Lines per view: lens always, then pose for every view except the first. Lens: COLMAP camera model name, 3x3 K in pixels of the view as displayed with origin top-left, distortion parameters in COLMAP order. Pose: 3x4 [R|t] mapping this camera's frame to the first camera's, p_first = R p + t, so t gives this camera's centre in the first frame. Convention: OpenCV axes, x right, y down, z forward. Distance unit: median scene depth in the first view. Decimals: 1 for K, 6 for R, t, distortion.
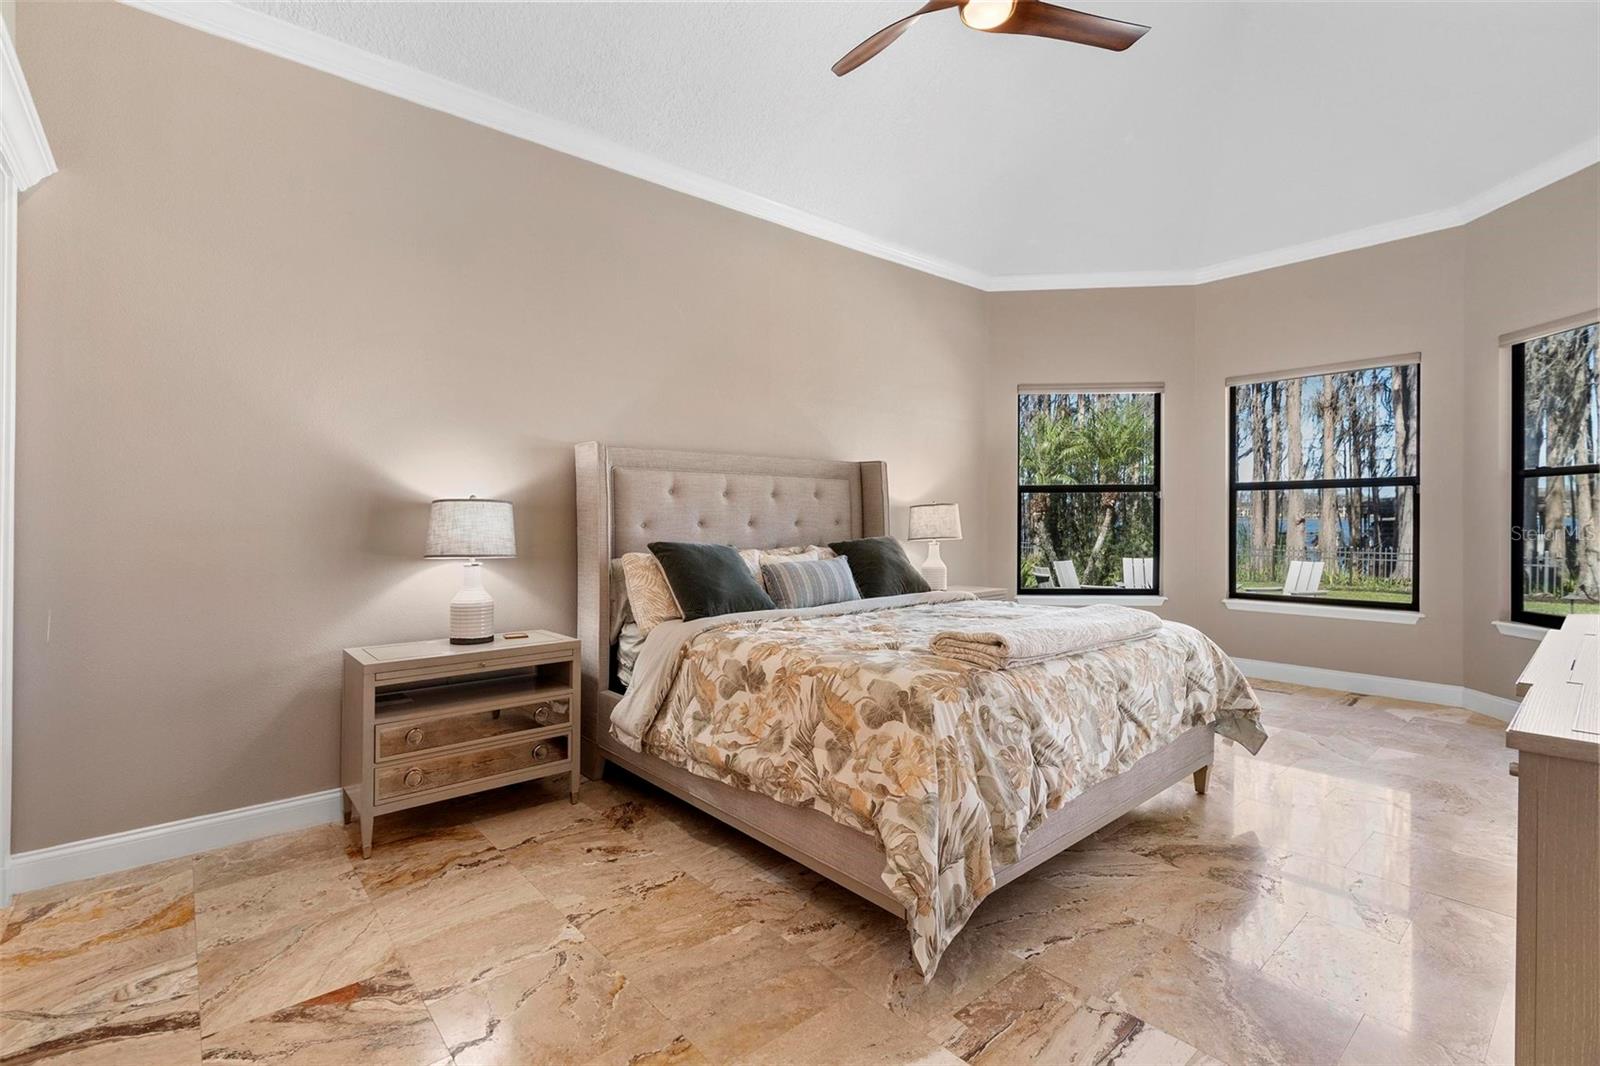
lens RADIAL K [[717.7, 0, 796.7], [0, 717.7, 537.9], [0, 0, 1]] dist [-0.002147, -0.000018]
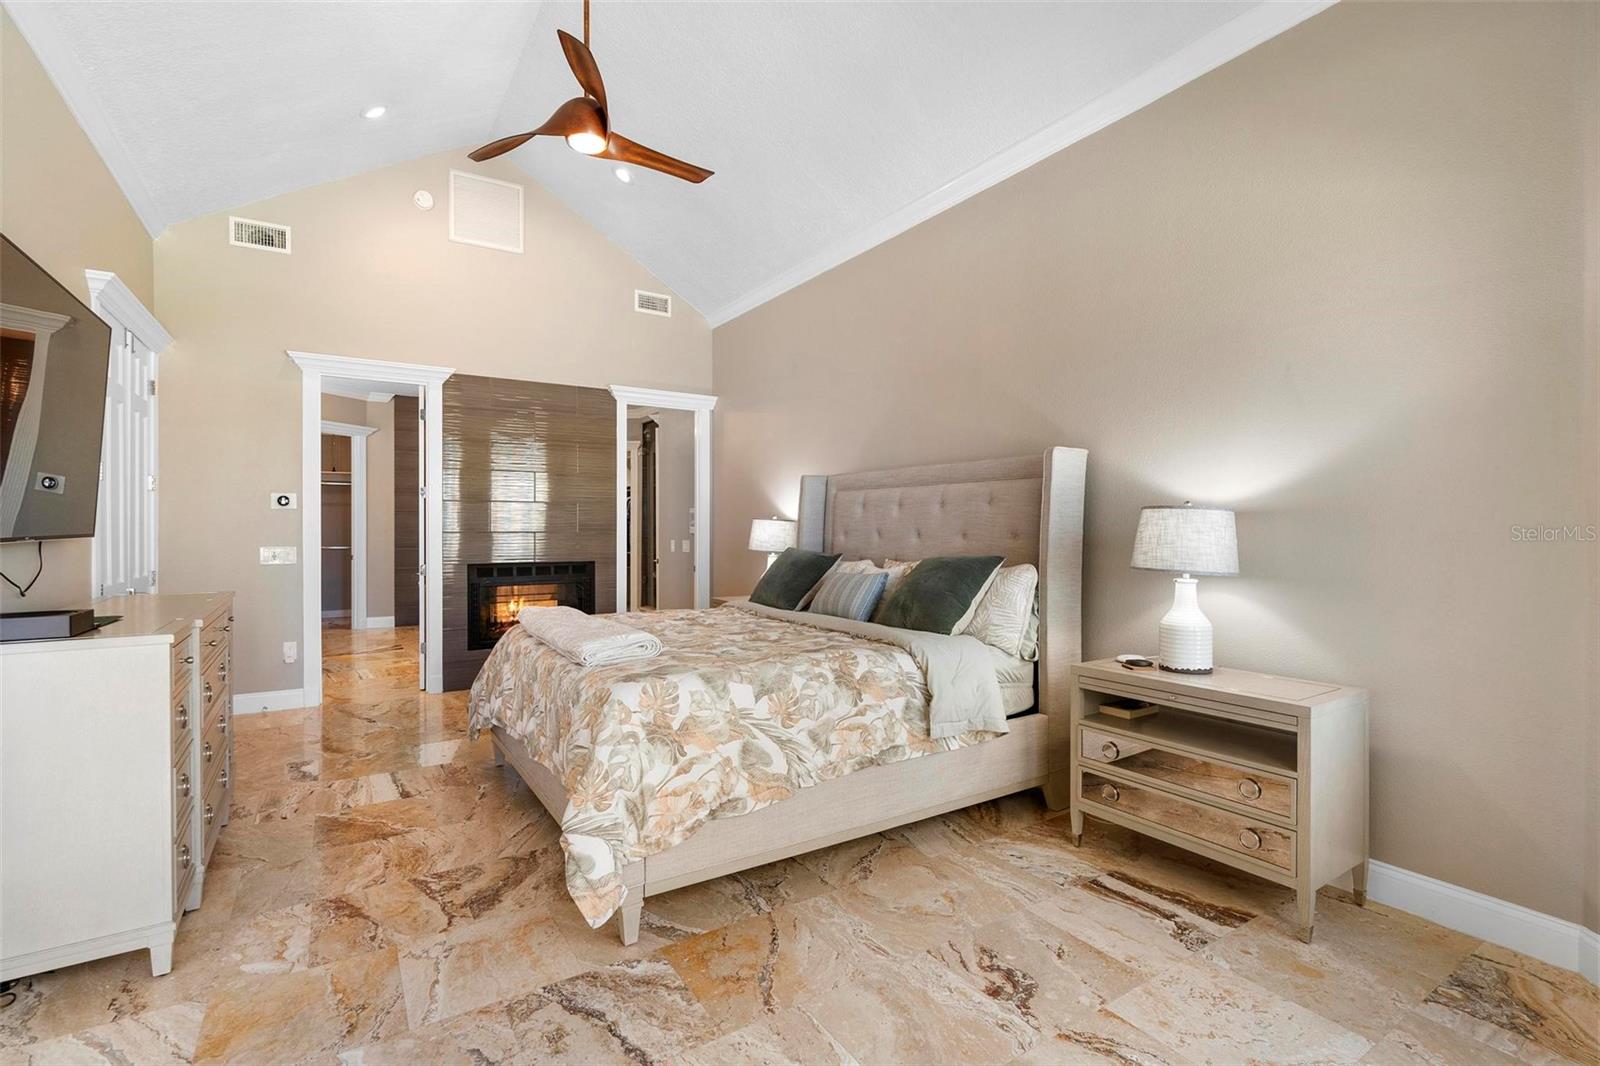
lens RADIAL K [[735.1, 0, 800.0], [0, 735.1, 533.0], [0, 0, 1]] dist [-0.000629, 0.000455]
pose [[-0.143848, 0.019738, -0.989403, 1.542031], [-0.014178, 0.999657, 0.022004, -0.067655], [0.989498, 0.017193, -0.143518, 1.577741]]
